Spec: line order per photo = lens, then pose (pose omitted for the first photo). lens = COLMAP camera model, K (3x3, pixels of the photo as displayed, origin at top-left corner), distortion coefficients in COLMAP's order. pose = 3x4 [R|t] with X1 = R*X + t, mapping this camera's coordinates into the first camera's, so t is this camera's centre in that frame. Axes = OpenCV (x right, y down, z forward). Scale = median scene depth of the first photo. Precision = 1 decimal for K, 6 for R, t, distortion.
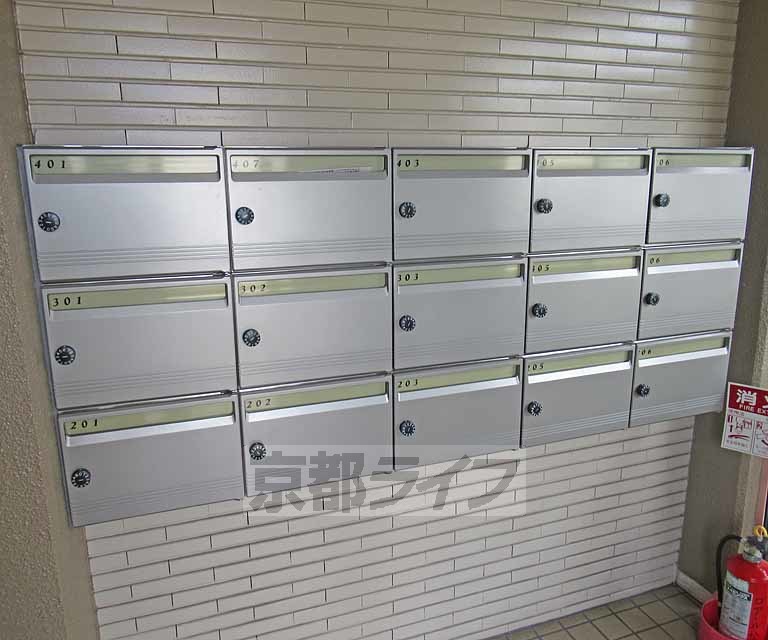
lens RADIAL K [[627.2, 0, 394.1], [0, 627.2, 319.4], [0, 0, 1]] dist [-0.012302, 0.007667]
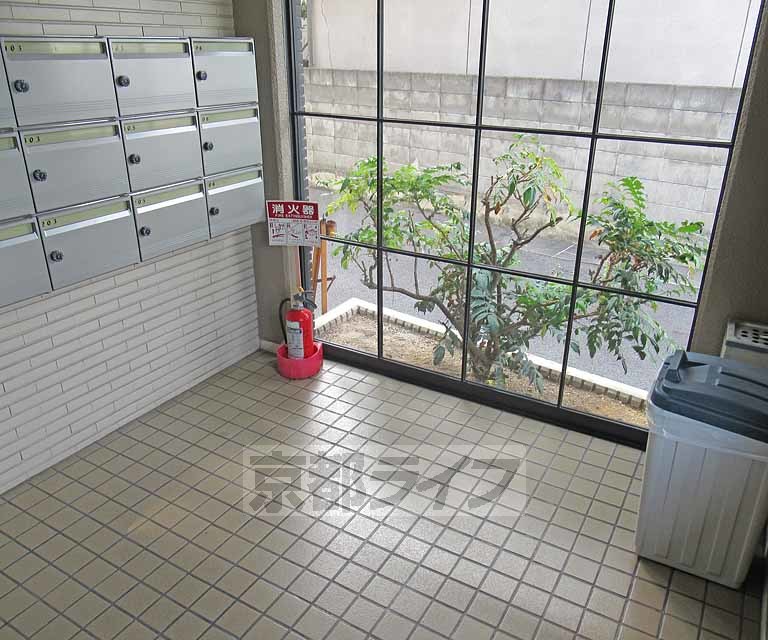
lens RADIAL K [[627.2, 0, 394.1], [0, 627.2, 319.4], [0, 0, 1]] dist [-0.012302, 0.007667]
pose [[0.767667, -0.241881, 0.593449, -0.217670], [0.130452, 0.965627, 0.224827, 0.083782], [-0.627431, -0.095176, 0.772833, -0.434792]]
